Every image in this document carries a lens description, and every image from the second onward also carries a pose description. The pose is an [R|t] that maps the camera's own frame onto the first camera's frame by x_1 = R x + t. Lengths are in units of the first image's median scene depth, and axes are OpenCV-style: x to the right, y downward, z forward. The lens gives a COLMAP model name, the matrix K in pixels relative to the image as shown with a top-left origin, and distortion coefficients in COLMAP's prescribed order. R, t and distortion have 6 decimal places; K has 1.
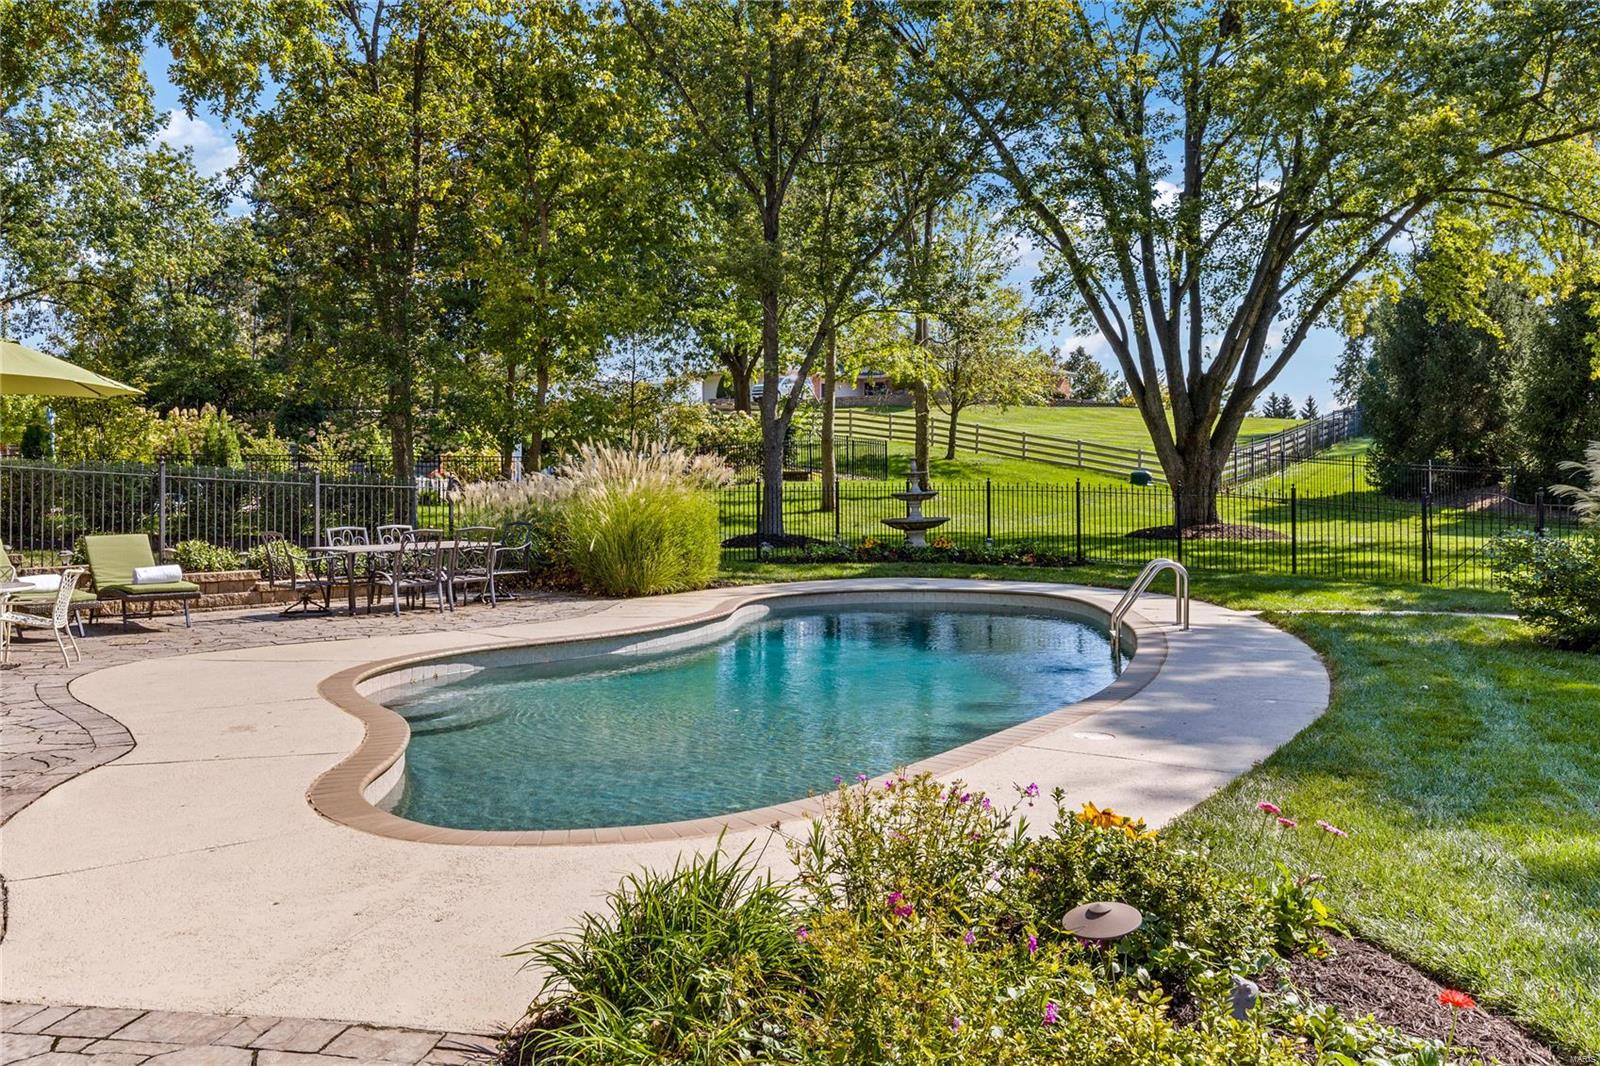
lens RADIAL K [[1358.7, 0, 808.5], [0, 1358.7, 454.7], [0, 0, 1]] dist [-0.009579, -0.006553]
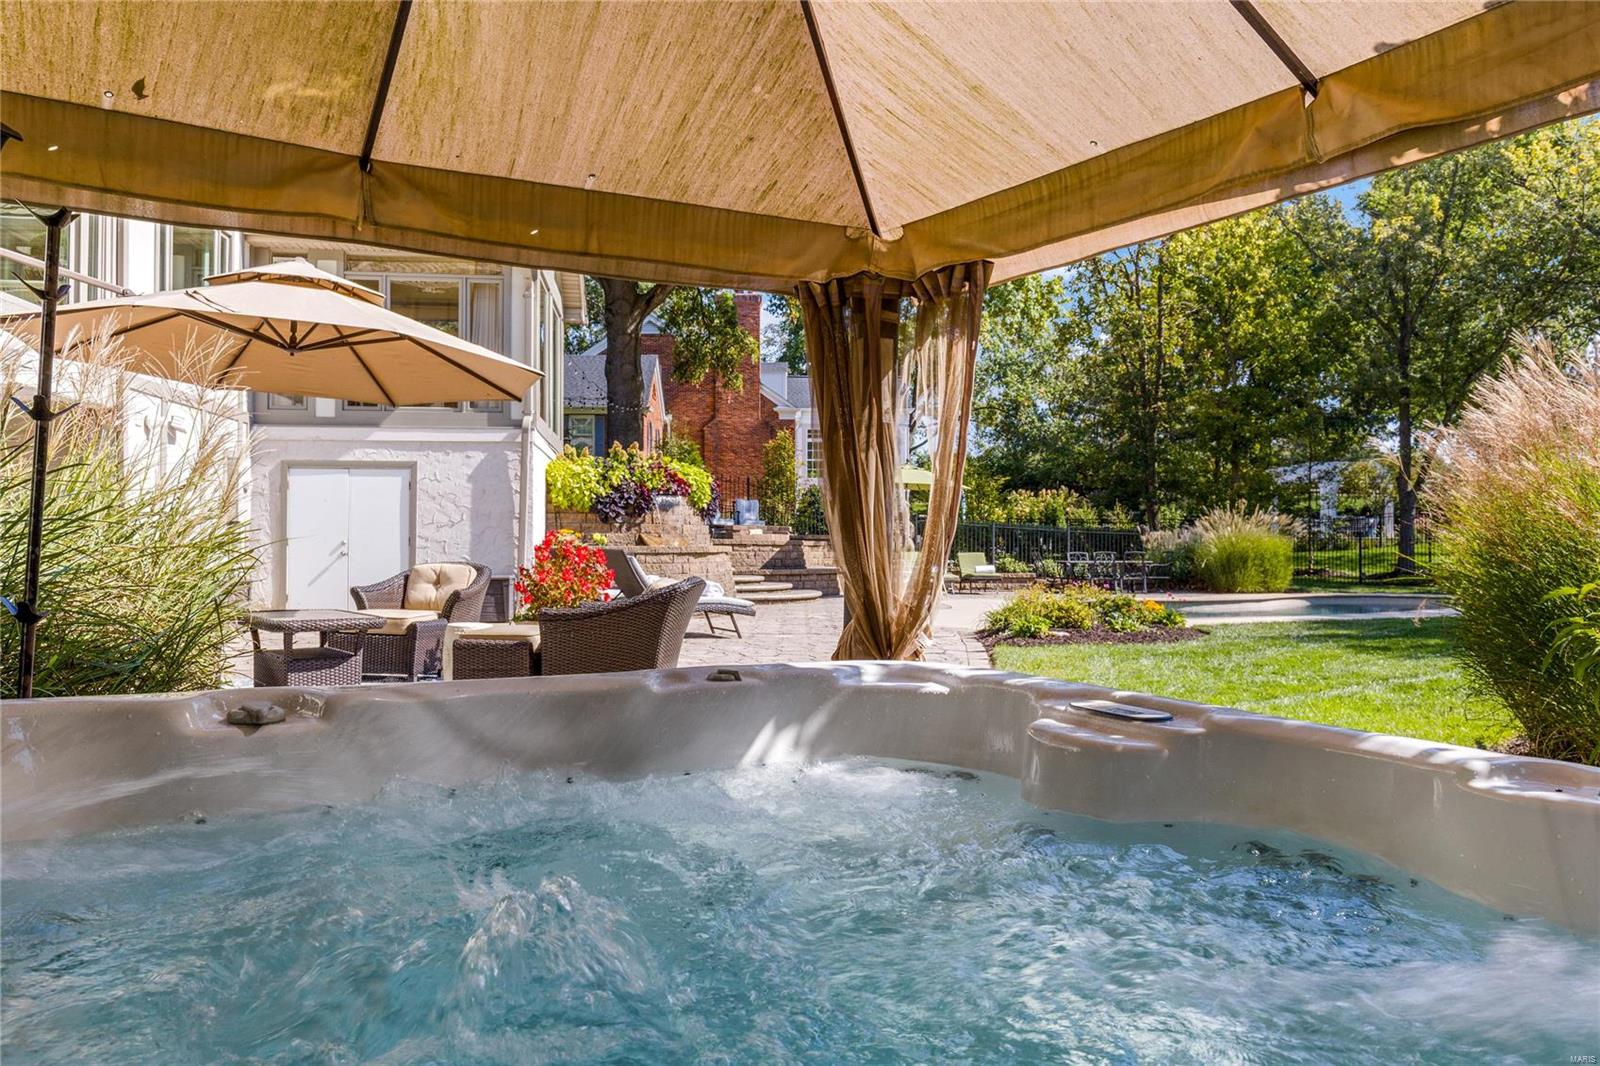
lens RADIAL K [[1186.5, 0, 804.6], [0, 1186.5, 535.0], [0, 0, 1]] dist [-0.000443, -0.000465]
pose [[0.787070, 0.001785, -0.616861, 0.207298], [0.004240, 0.999957, 0.008304, 0.006480], [0.616849, -0.009152, 0.787028, -0.301298]]
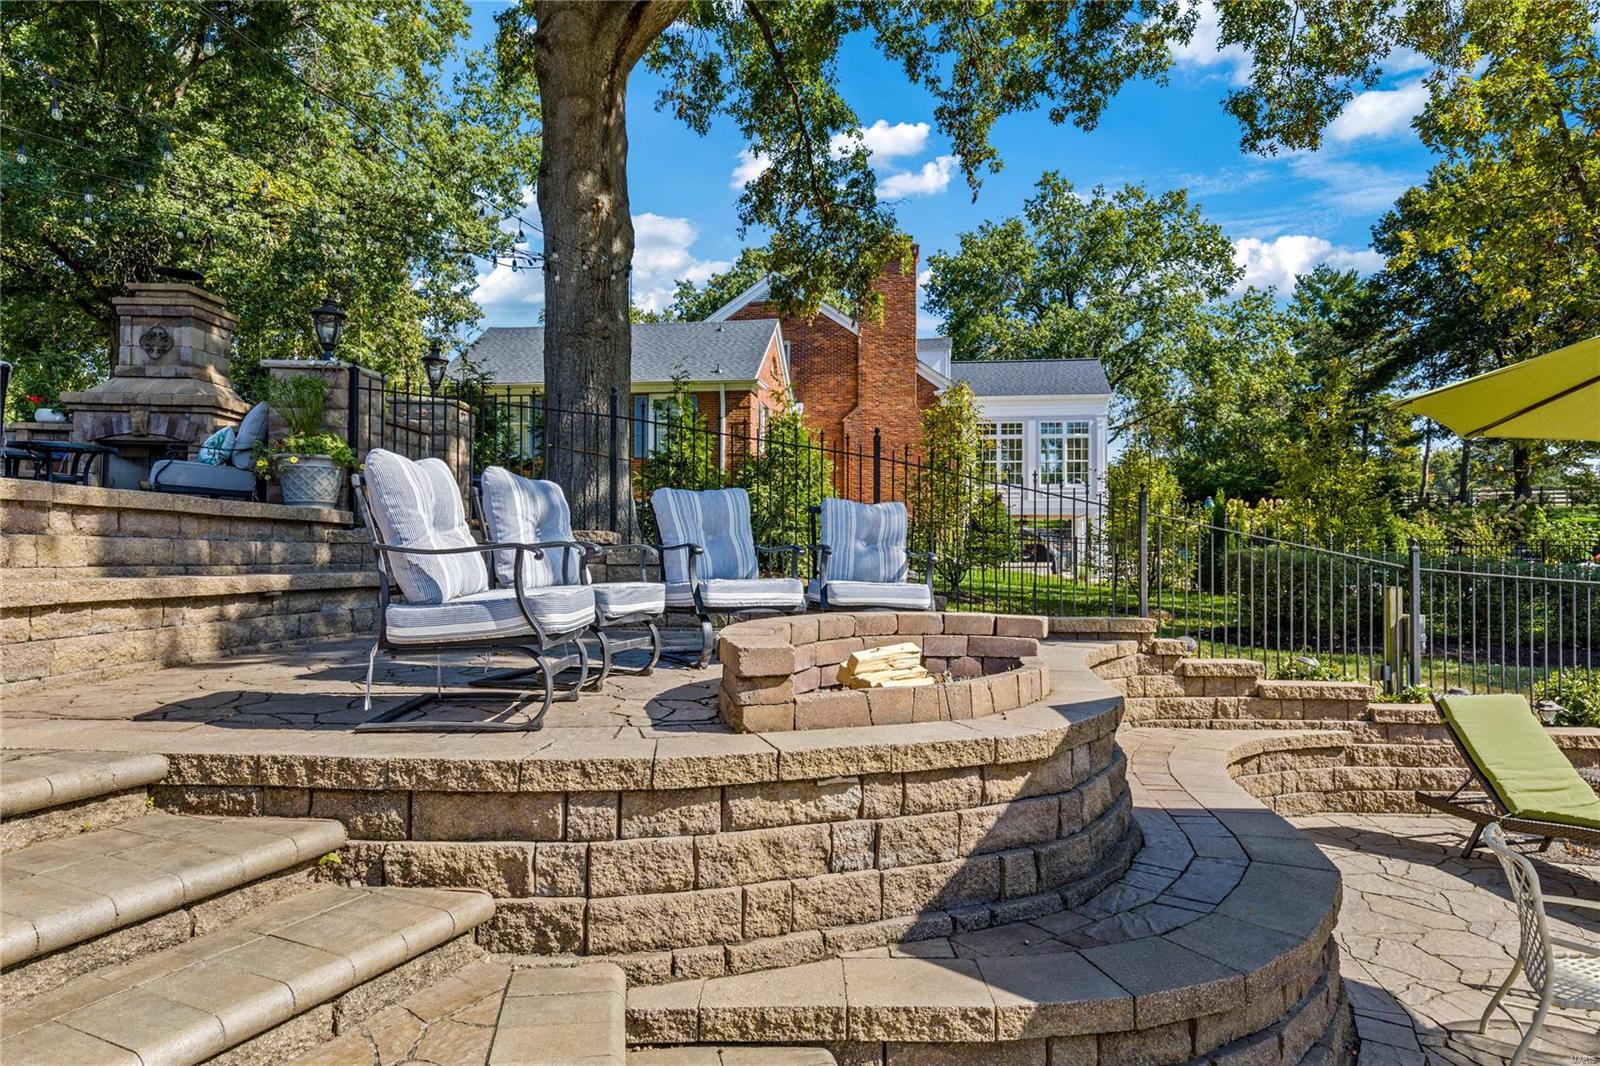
lens RADIAL K [[913.7, 0, 810.7], [0, 913.7, 533.8], [0, 0, 1]] dist [0.001780, 0.000073]
pose [[0.683455, -0.001424, -0.729991, -0.219638], [0.002060, 0.999998, -0.000022, -0.005140], [0.729990, -0.001489, 0.683457, 0.204531]]
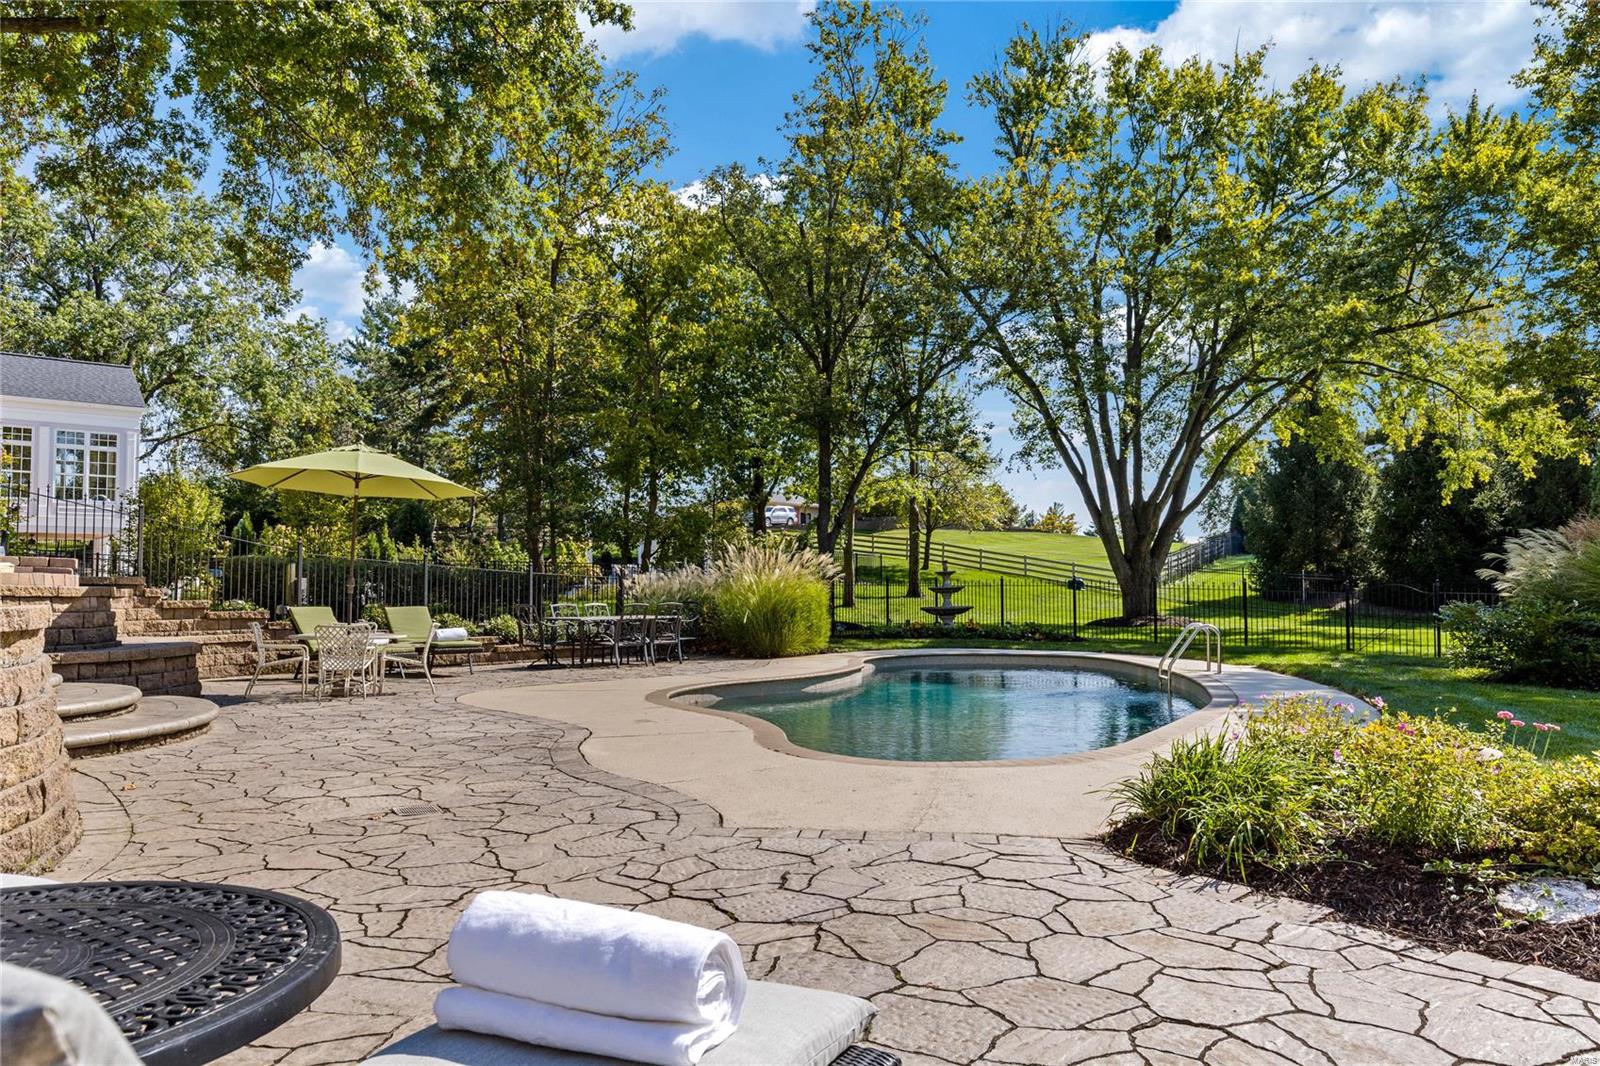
lens RADIAL K [[1095.6, 0, 805.9], [0, 1095.6, 538.4], [0, 0, 1]] dist [0.002723, -0.001350]
pose [[0.999350, 0.005380, 0.035654, -0.072017], [-0.004257, 0.999495, -0.031491, 0.011234], [-0.035806, 0.031319, 0.998868, -0.040024]]
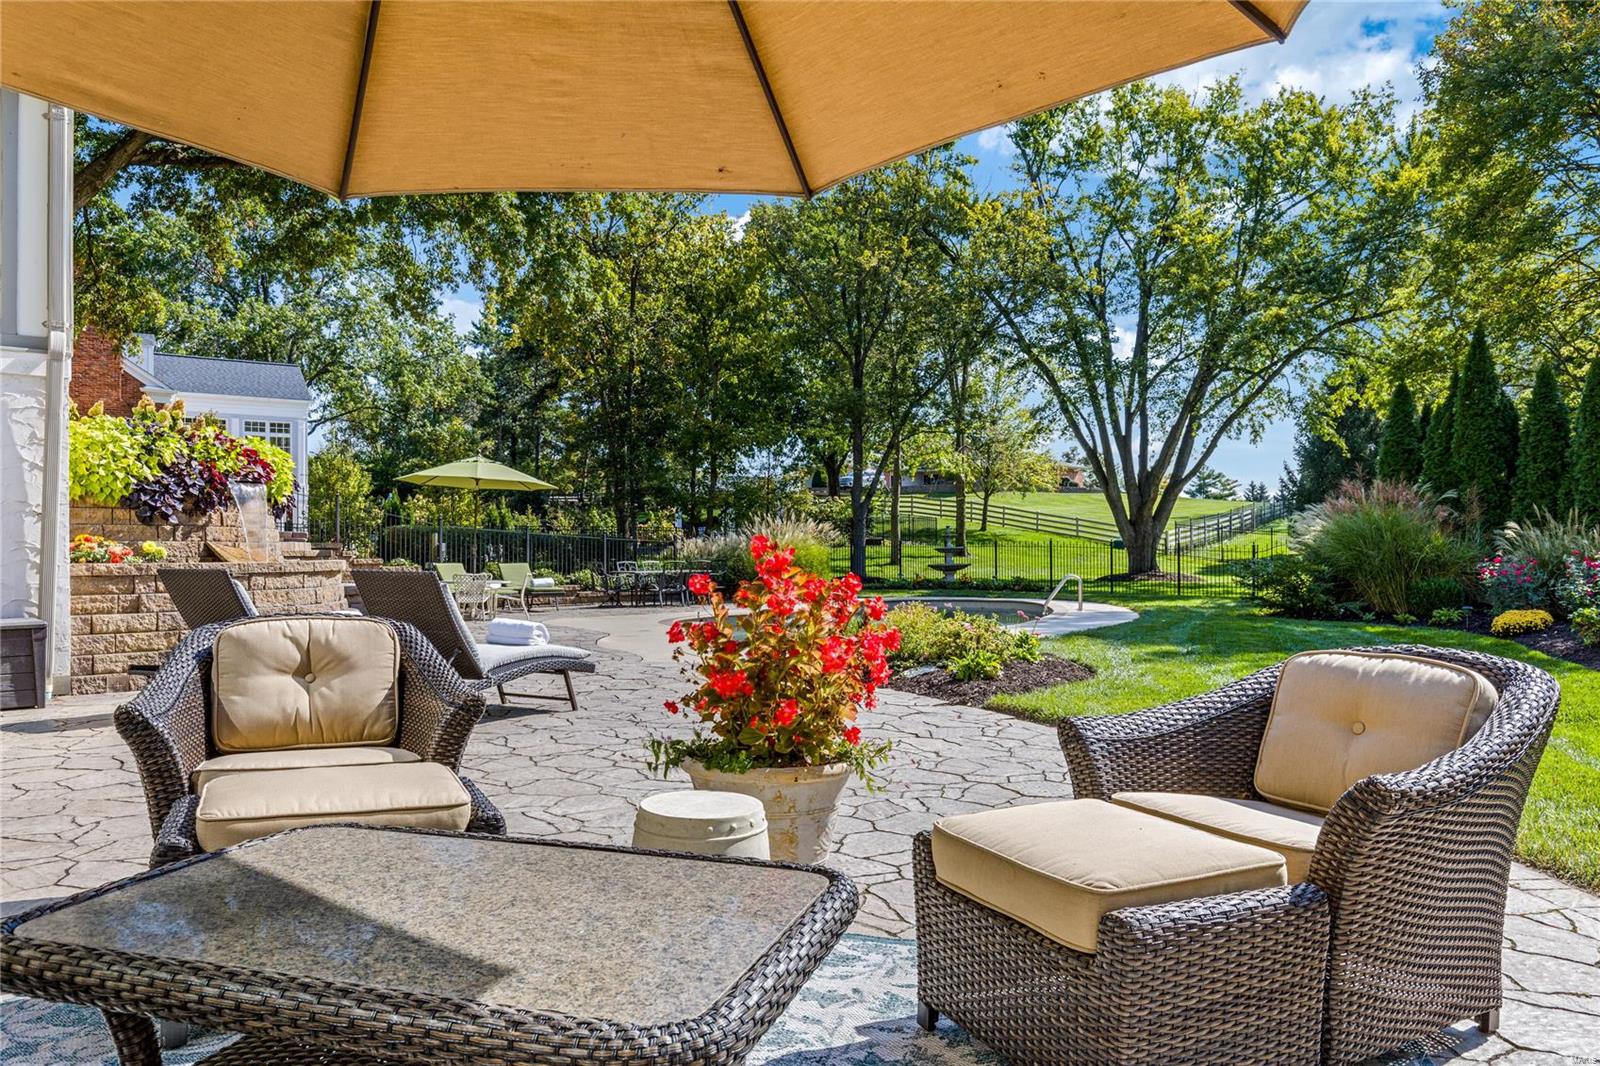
lens RADIAL K [[1097.9, 0, 804.9], [0, 1097.9, 540.1], [0, 0, 1]] dist [-0.003160, -0.000485]
pose [[0.997590, 0.000714, -0.069384, -0.000563], [-0.000201, 0.999973, 0.007413, 0.007152], [0.069387, -0.007382, 0.997562, -0.223834]]
